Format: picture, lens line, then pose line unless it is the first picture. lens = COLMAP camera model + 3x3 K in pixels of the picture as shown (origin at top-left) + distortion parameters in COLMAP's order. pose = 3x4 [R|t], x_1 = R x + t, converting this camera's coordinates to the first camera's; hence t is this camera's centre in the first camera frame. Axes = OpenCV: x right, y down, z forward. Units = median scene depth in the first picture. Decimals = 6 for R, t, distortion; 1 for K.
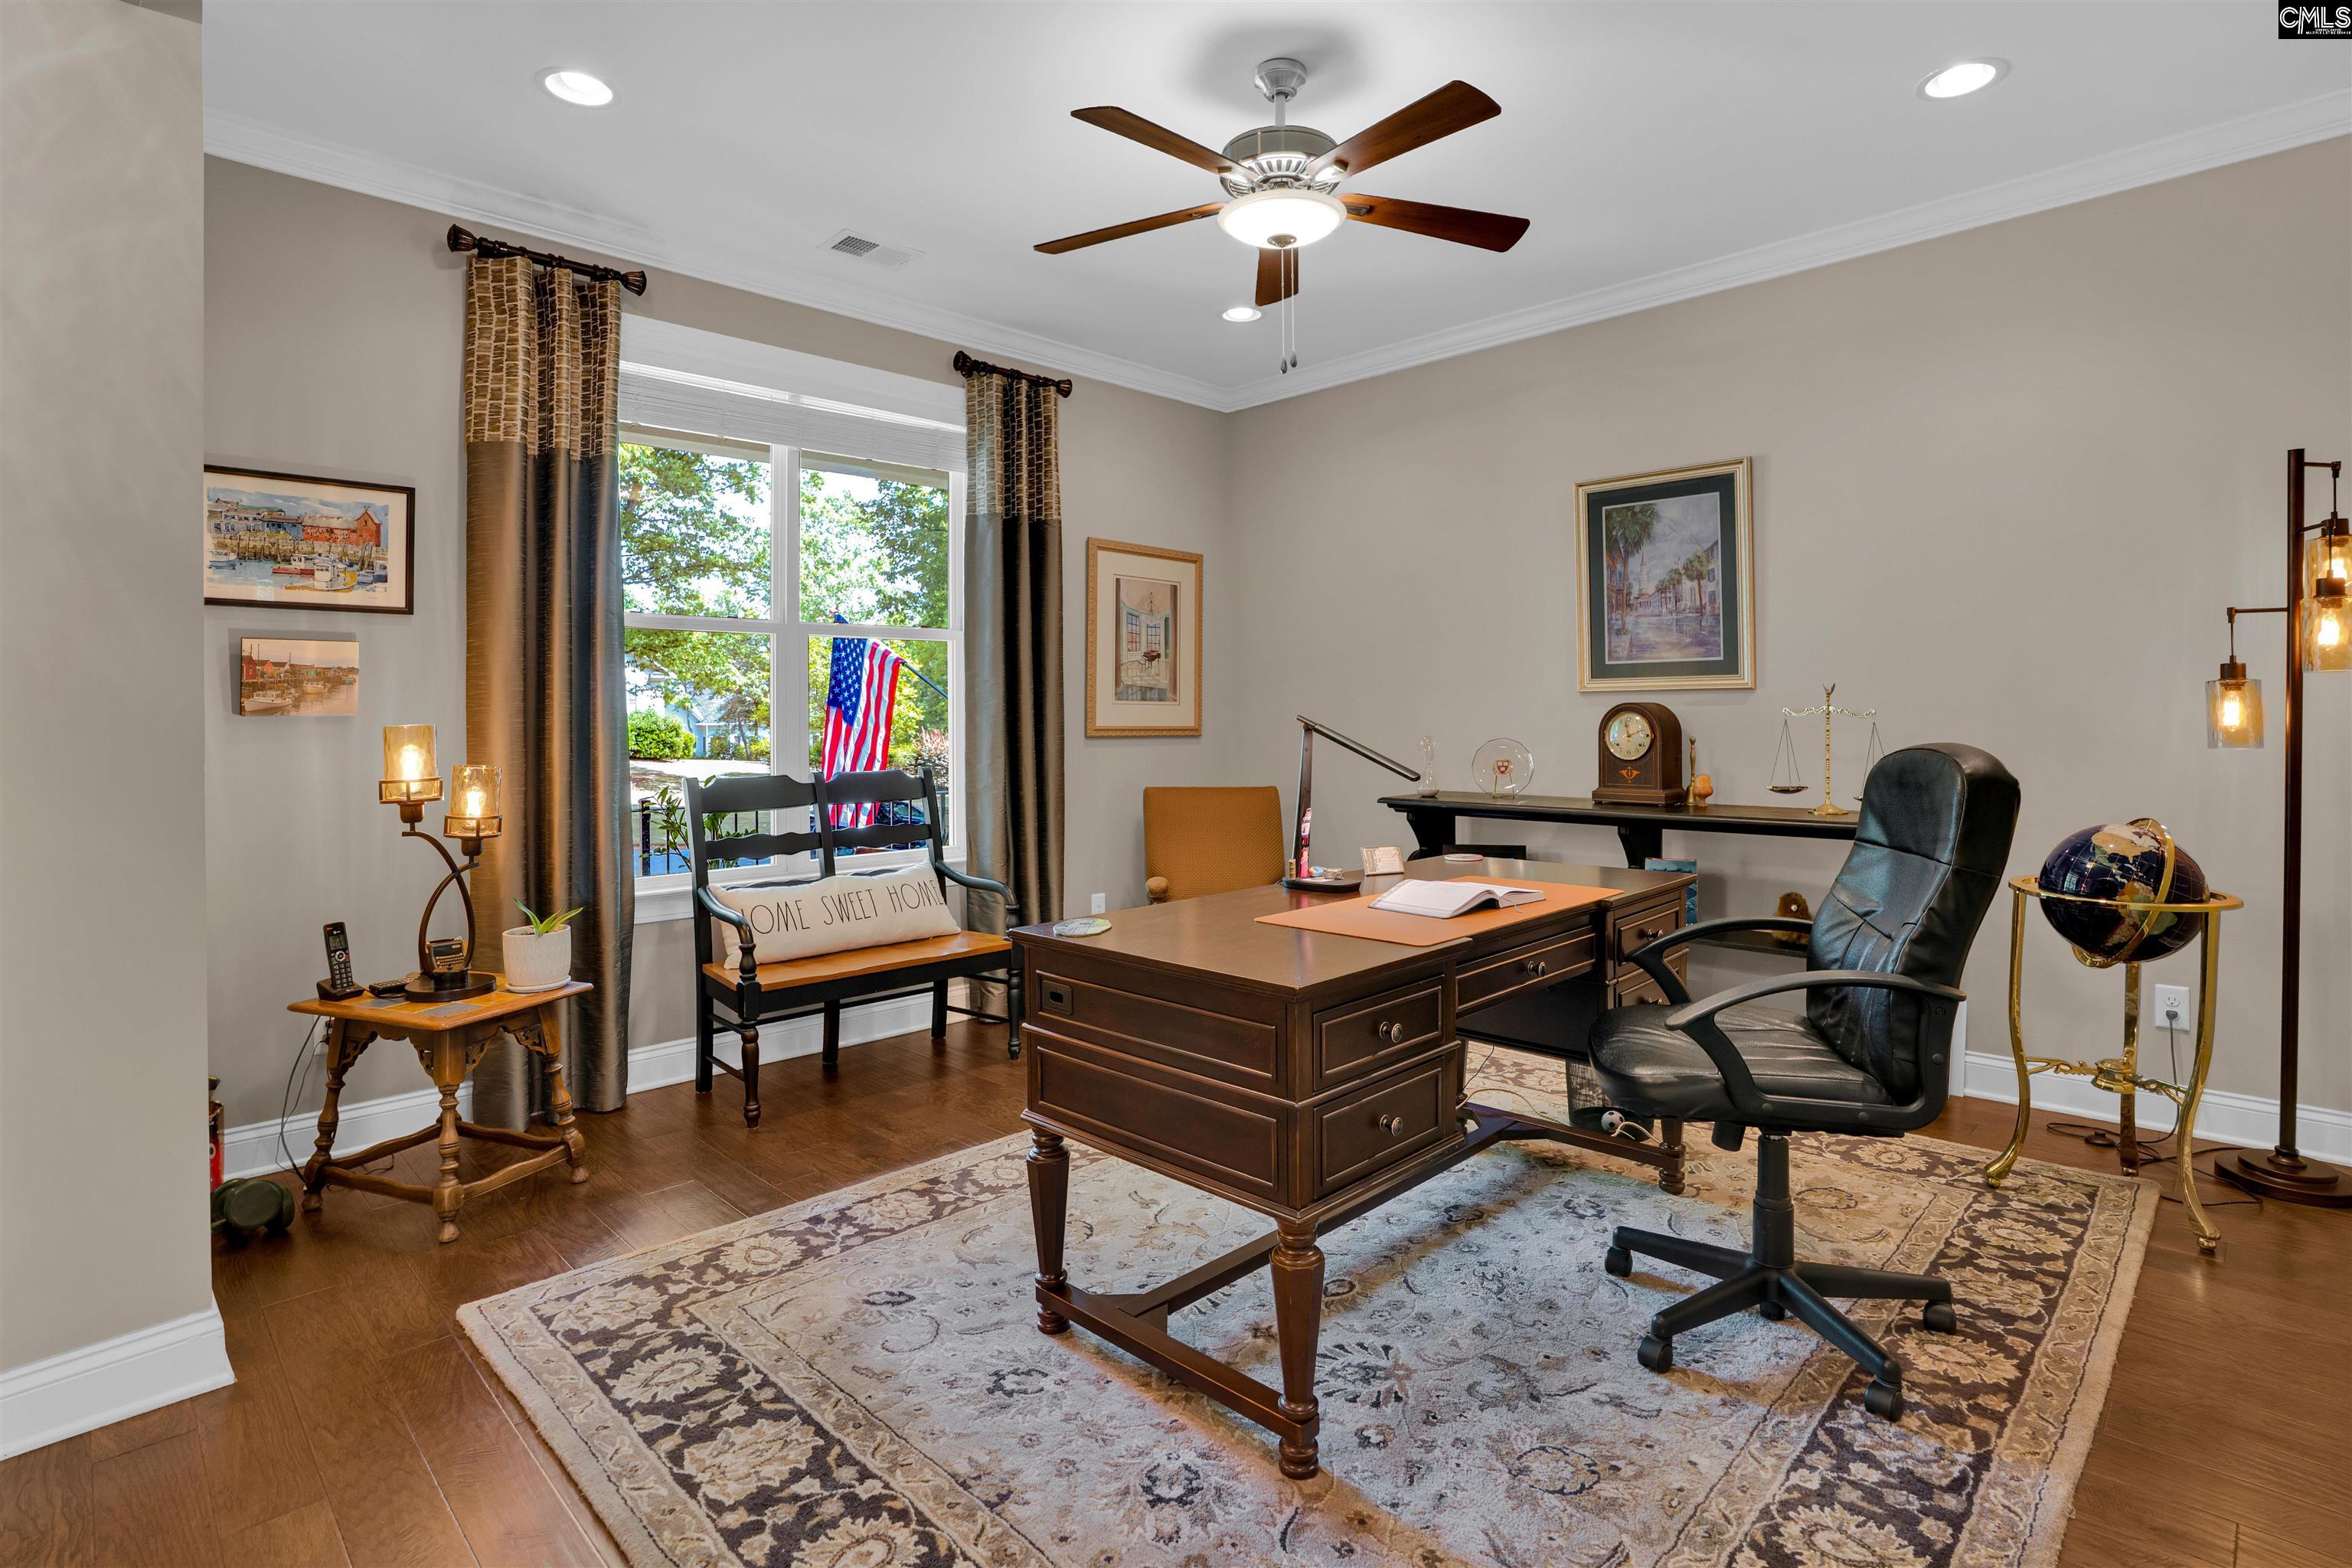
lens RADIAL K [[1135.9, 0, 1168.1], [0, 1135.9, 697.1], [0, 0, 1]] dist [-0.019737, 0.000104]
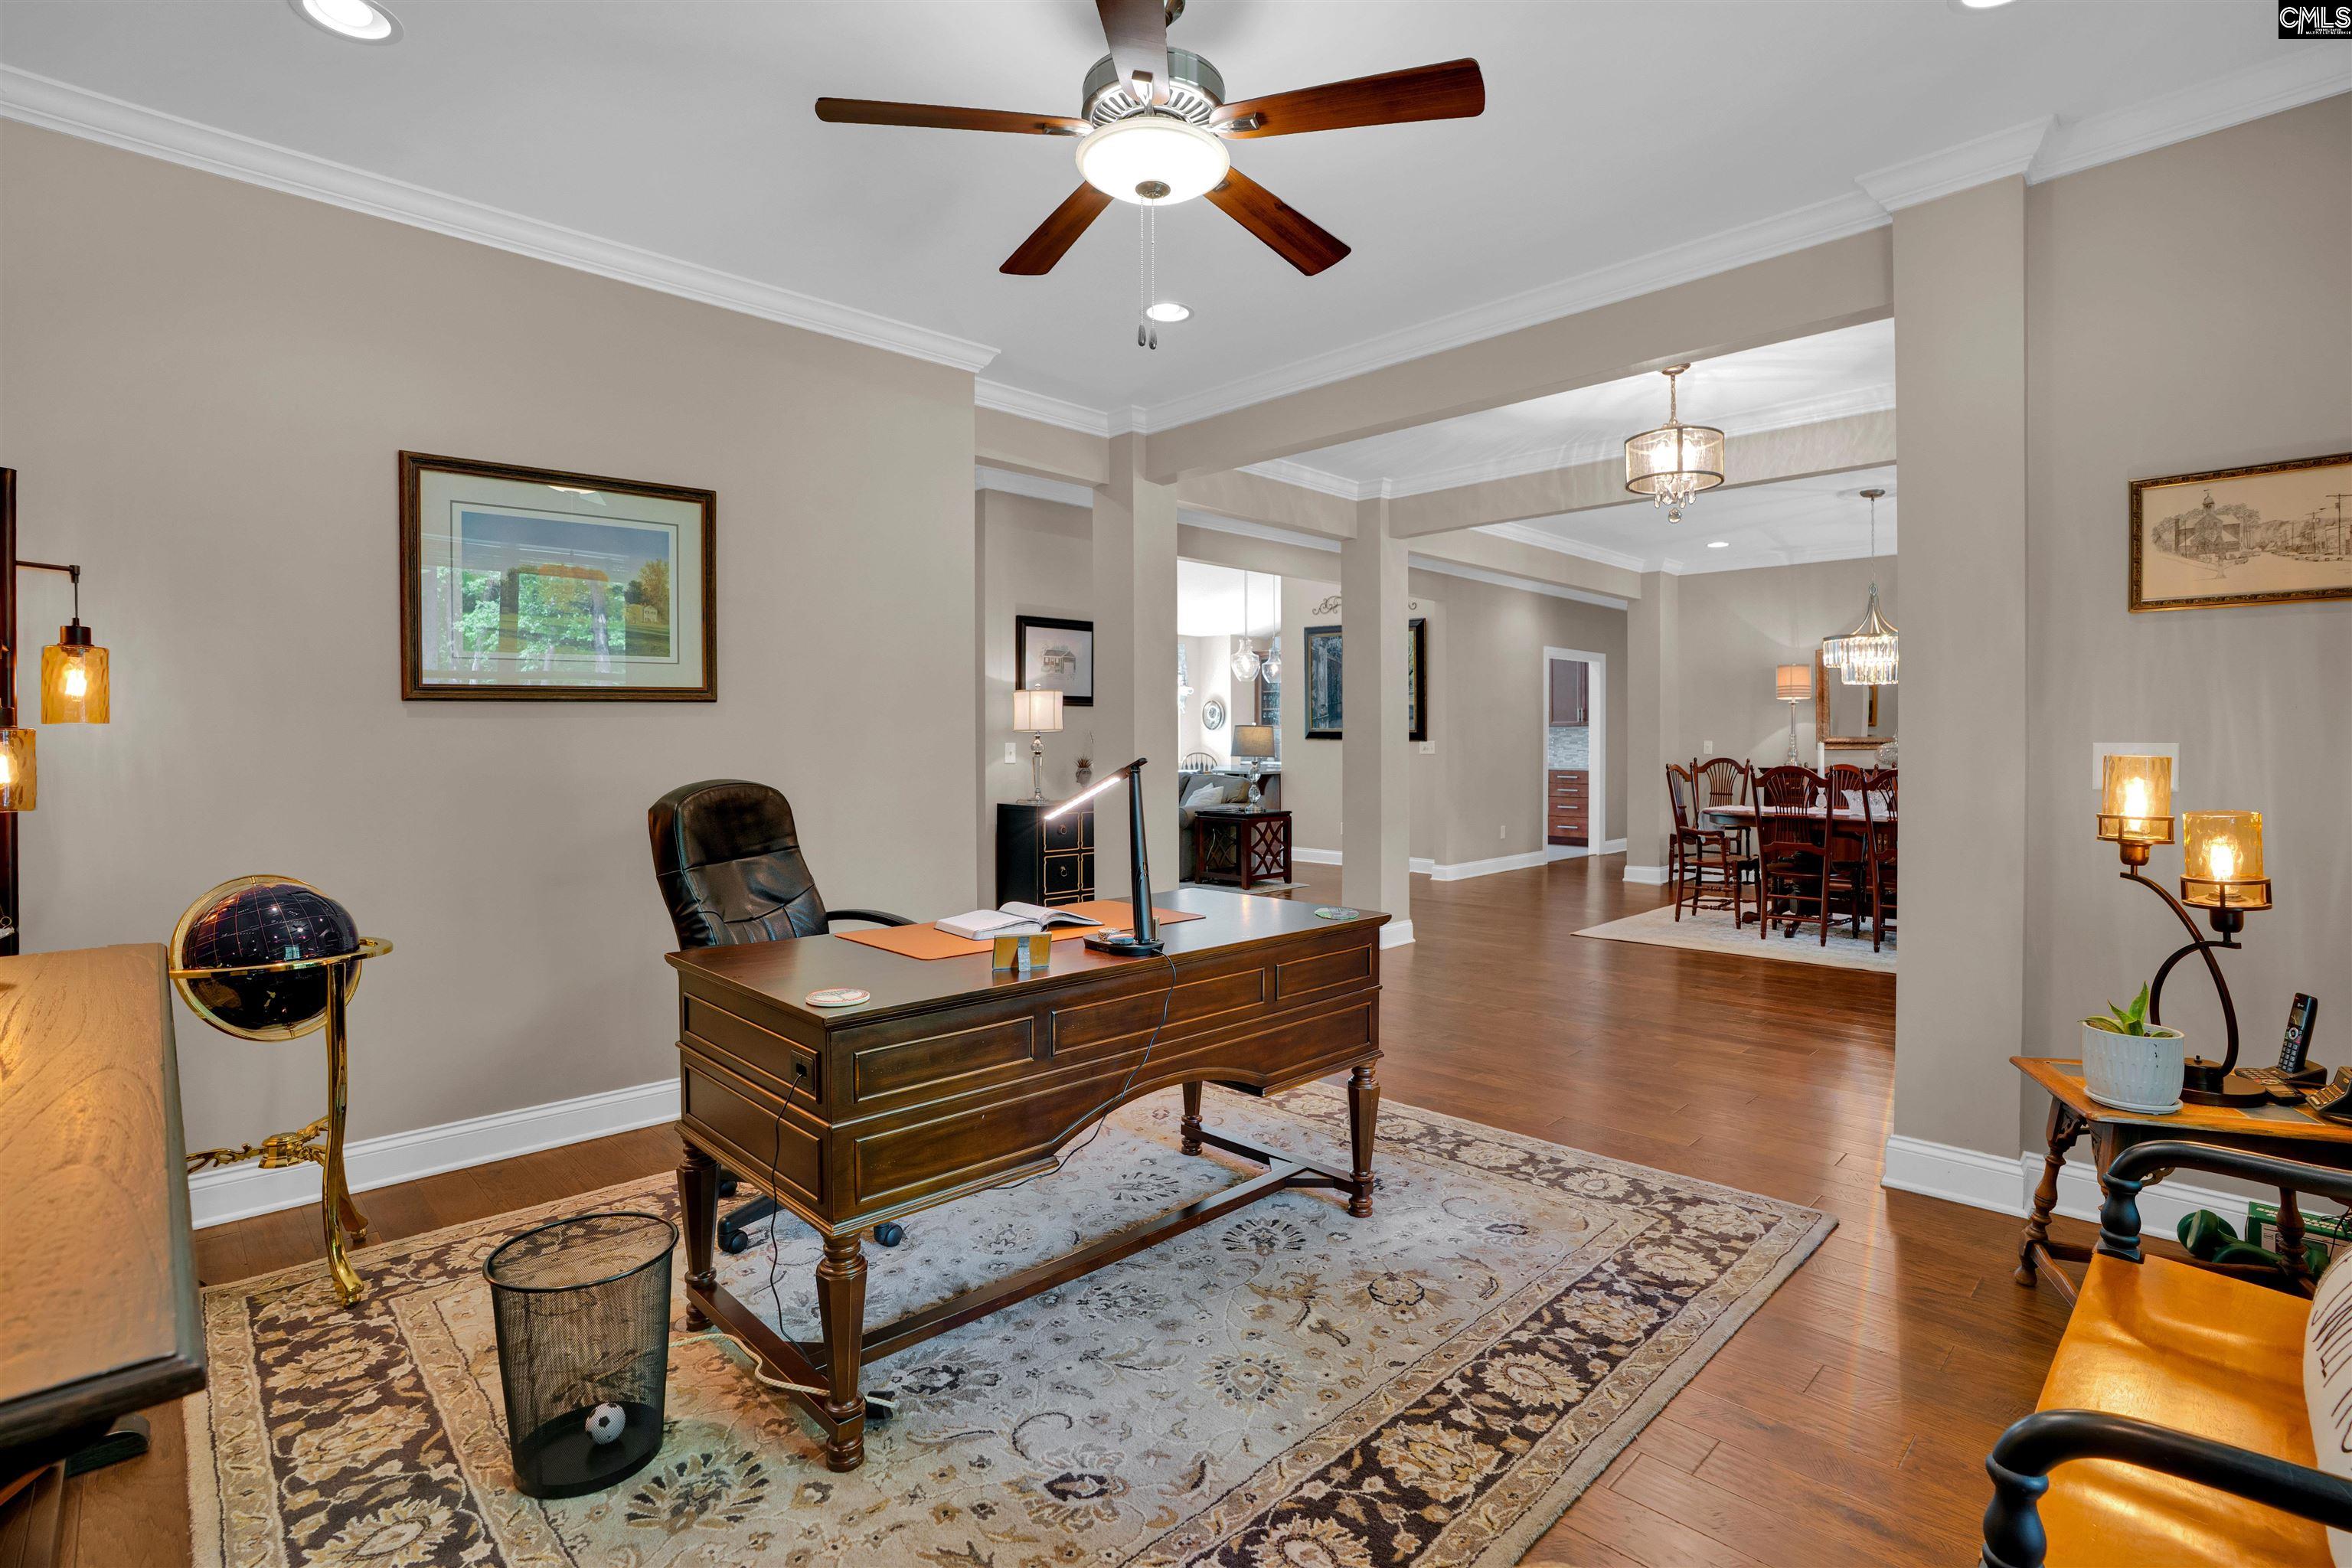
lens RADIAL K [[1135.9, 0, 1175.6], [0, 1135.9, 775.6], [0, 0, 1]] dist [-0.019737, 0.000104]
pose [[-0.999931, 0.011111, -0.003695, 0.086004], [0.011074, 0.999888, 0.010019, 0.020709], [0.003806, 0.009977, -0.999943, 1.738830]]
